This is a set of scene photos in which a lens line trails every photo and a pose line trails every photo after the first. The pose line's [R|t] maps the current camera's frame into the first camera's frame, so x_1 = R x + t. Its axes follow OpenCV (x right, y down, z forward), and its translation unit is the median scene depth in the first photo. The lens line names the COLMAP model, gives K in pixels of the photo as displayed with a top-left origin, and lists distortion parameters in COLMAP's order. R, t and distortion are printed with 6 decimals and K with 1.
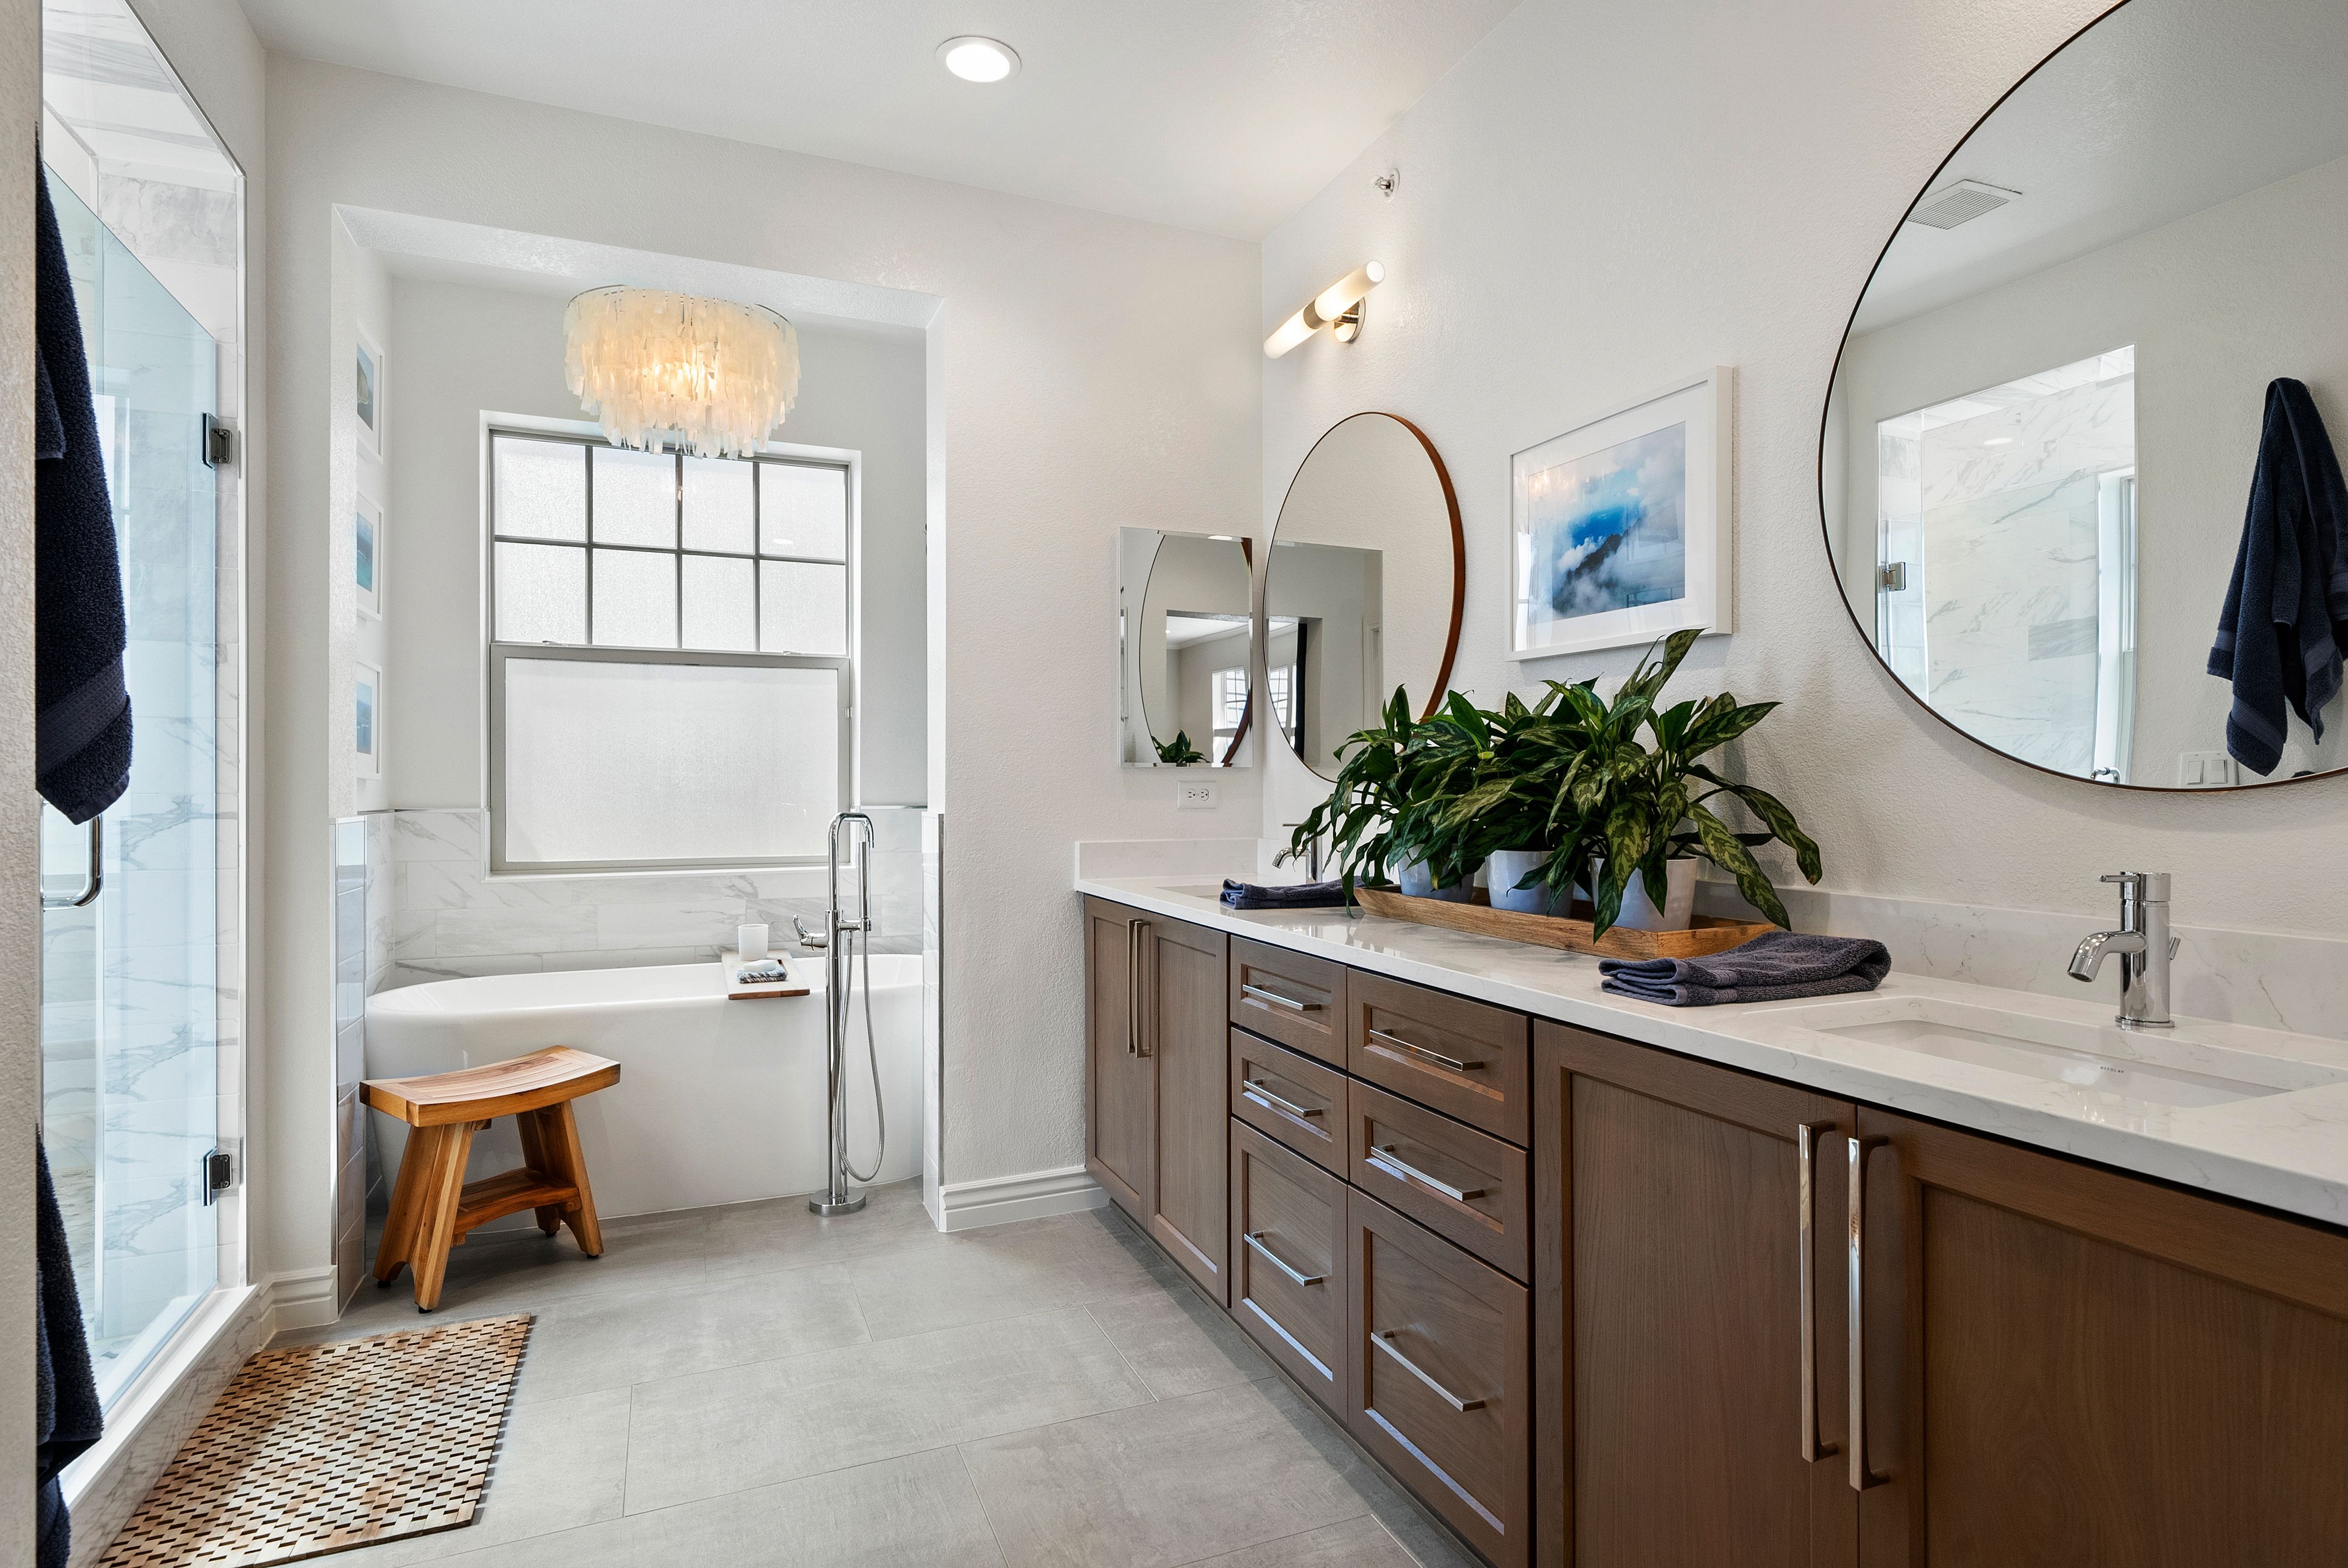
lens RADIAL K [[1248.9, 0, 1236.6], [0, 1248.9, 793.8], [0, 0, 1]] dist [-0.003313, -0.000186]
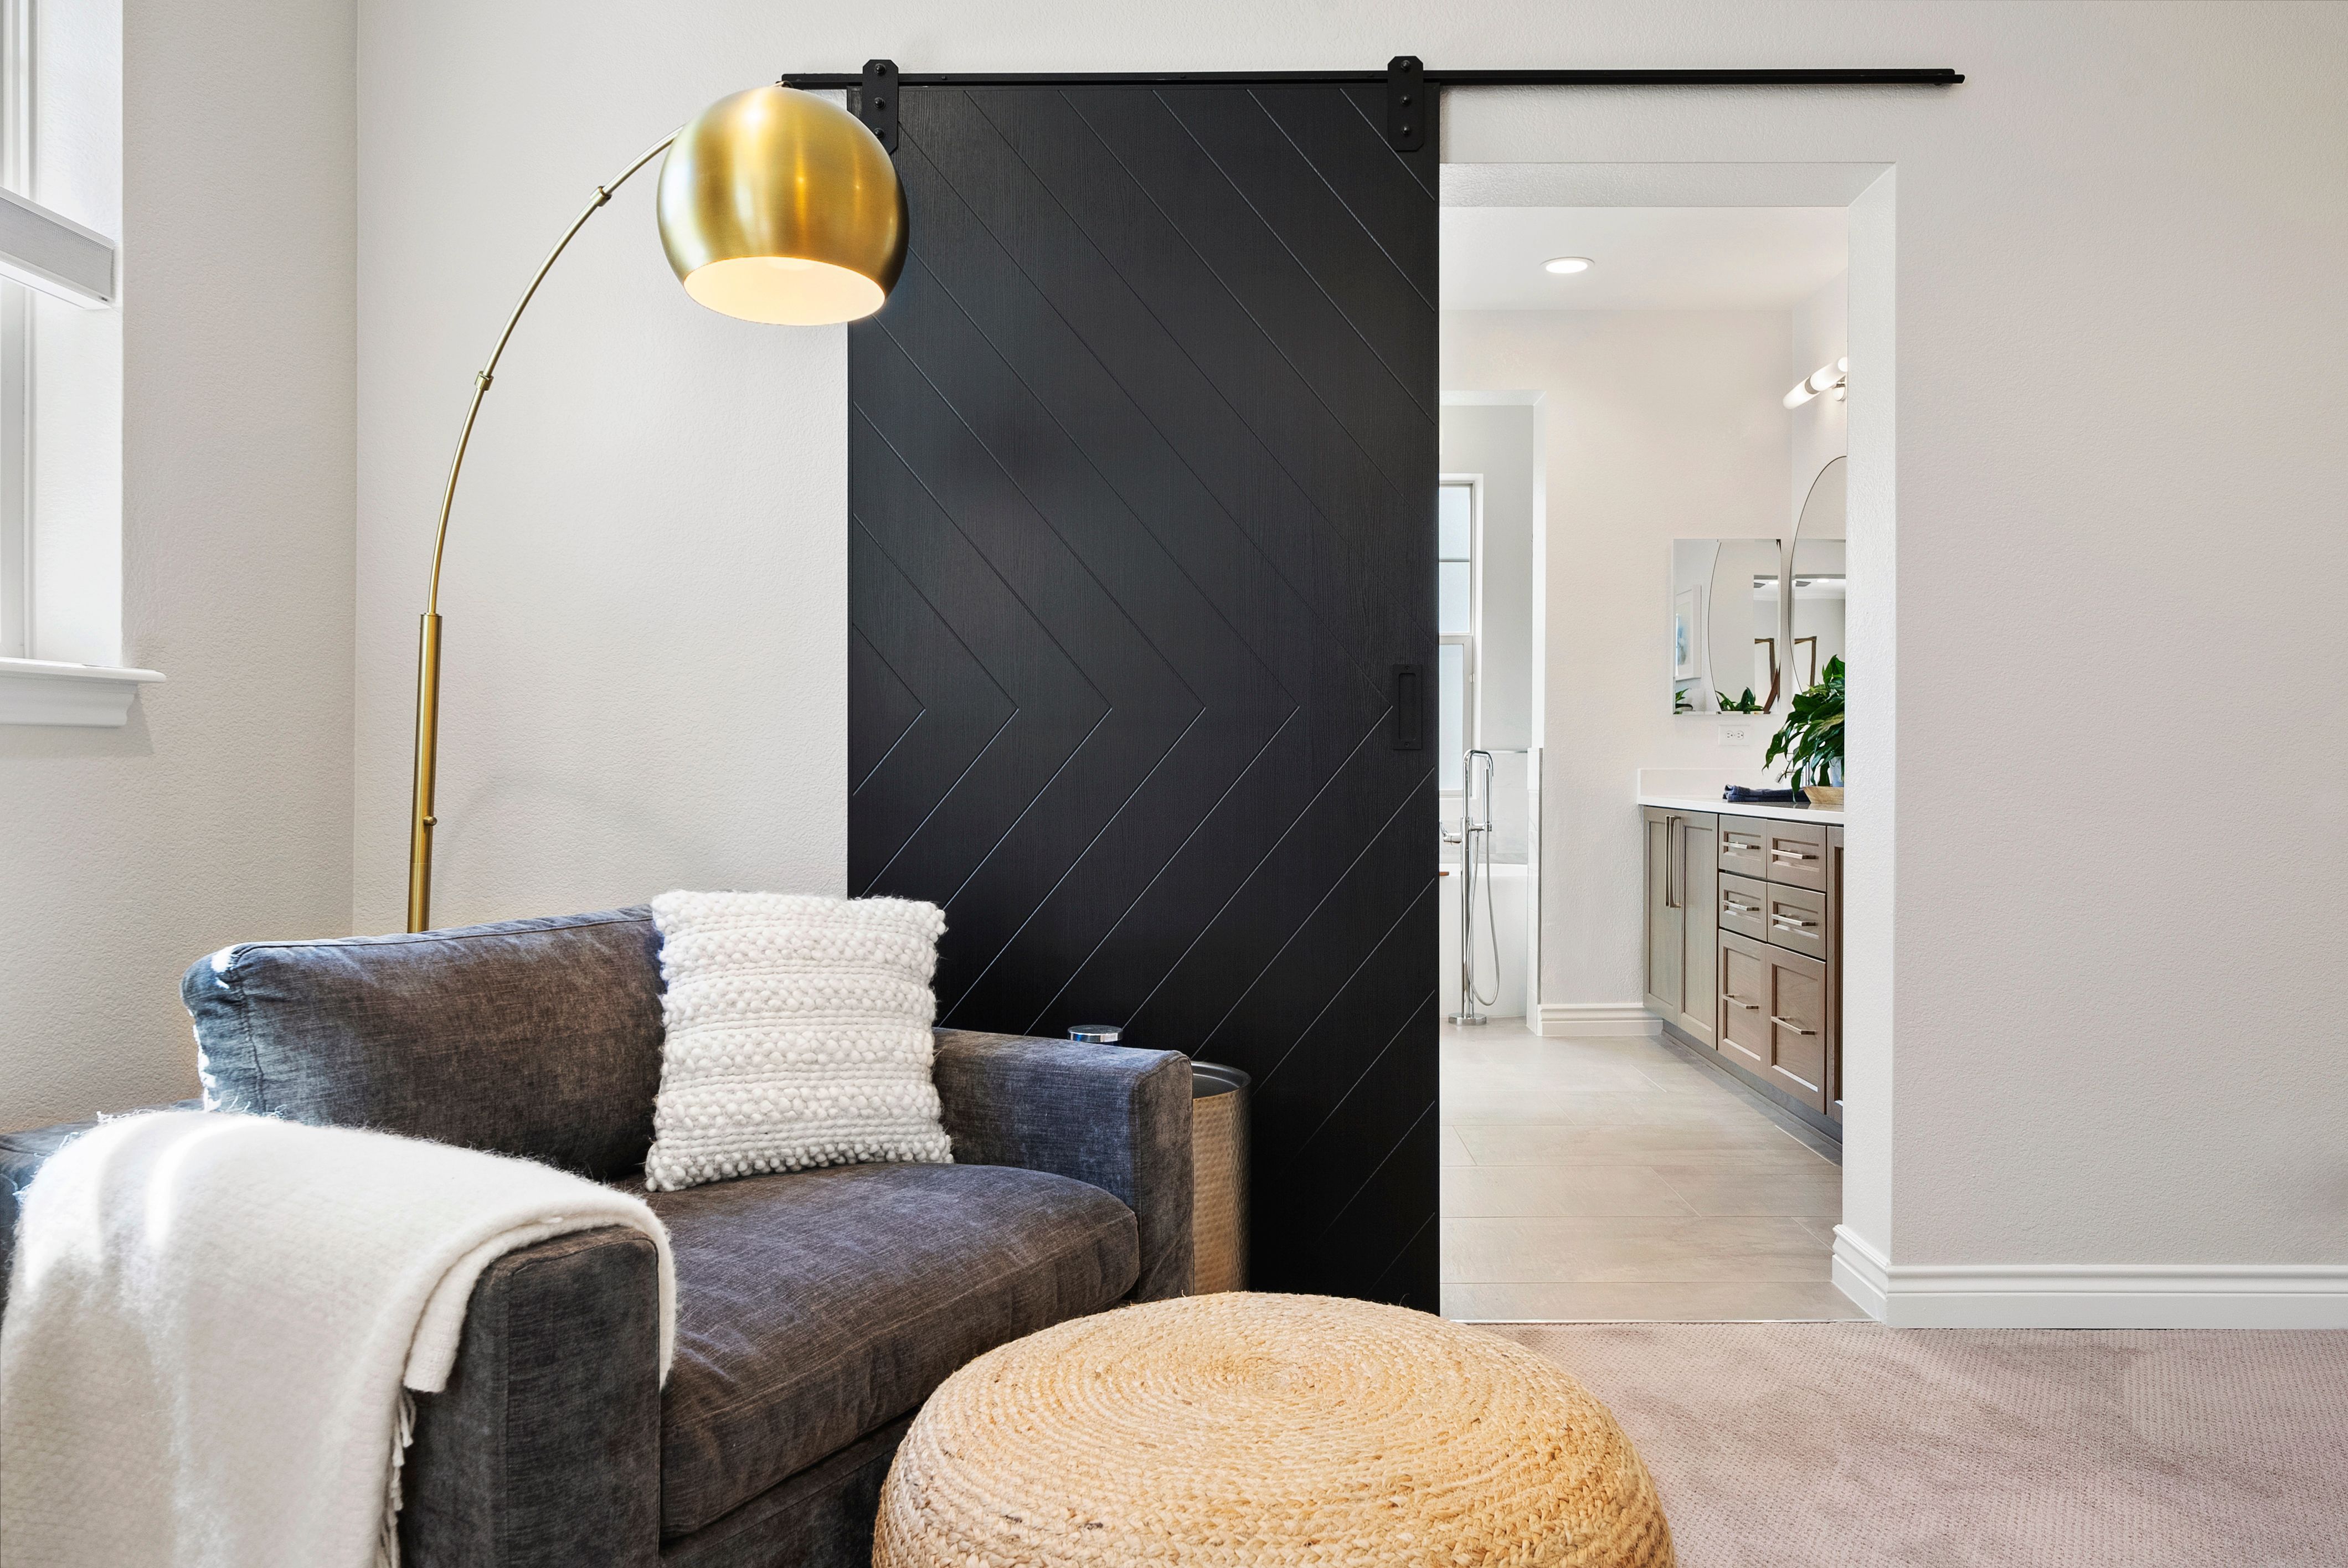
lens RADIAL K [[1569.8, 0, 1177.7], [0, 1569.8, 783.8], [0, 0, 1]] dist [0.005259, 0.000151]
pose [[0.893103, 0.009784, -0.449745, 0.199015], [-0.007341, 0.999947, 0.007175, 0.046212], [0.449792, -0.003106, 0.893128, -0.787871]]
